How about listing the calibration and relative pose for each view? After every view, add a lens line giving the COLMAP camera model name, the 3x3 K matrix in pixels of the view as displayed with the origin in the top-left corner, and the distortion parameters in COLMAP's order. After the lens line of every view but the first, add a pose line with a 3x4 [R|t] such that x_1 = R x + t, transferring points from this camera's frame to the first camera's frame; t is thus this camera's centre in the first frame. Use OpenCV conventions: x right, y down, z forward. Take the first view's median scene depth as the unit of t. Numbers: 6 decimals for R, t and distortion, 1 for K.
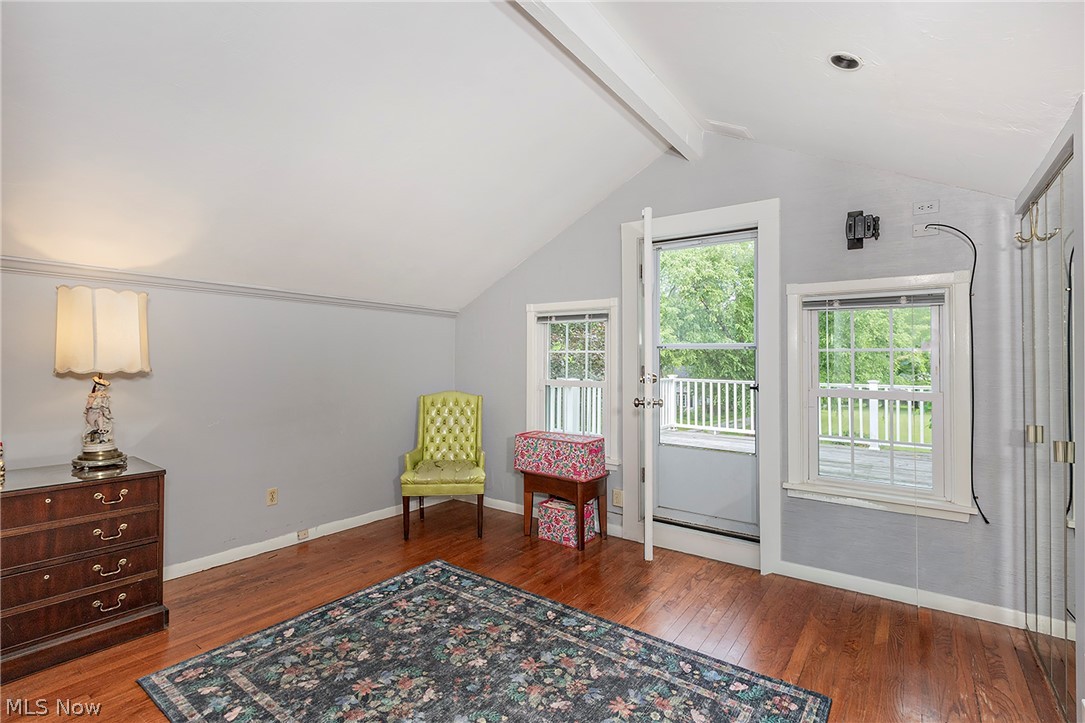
lens RADIAL K [[505.5, 0, 542.5], [0, 505.5, 361.5], [0, 0, 1]] dist [-0.001648, -0.000603]
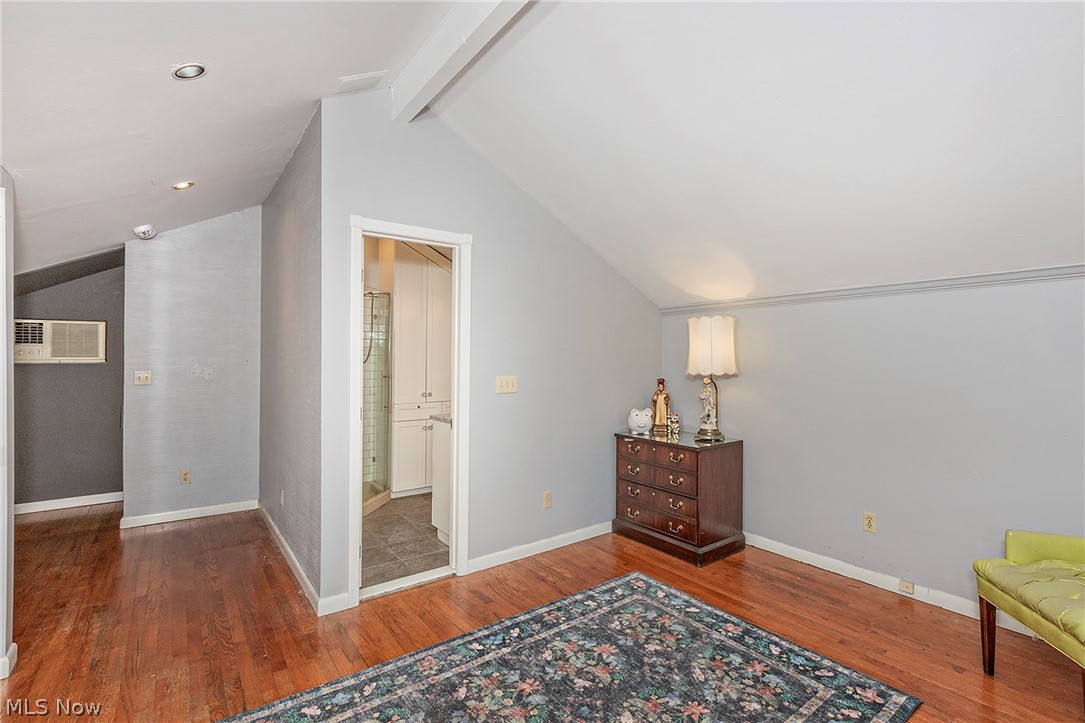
lens RADIAL K [[505.5, 0, 542.5], [0, 505.5, 361.5], [0, 0, 1]] dist [-0.001648, -0.000603]
pose [[-0.297687, -0.010160, -0.954609, 0.629547], [-0.005091, 0.999946, -0.009055, -0.000563], [0.954650, 0.002165, -0.297723, 0.954128]]
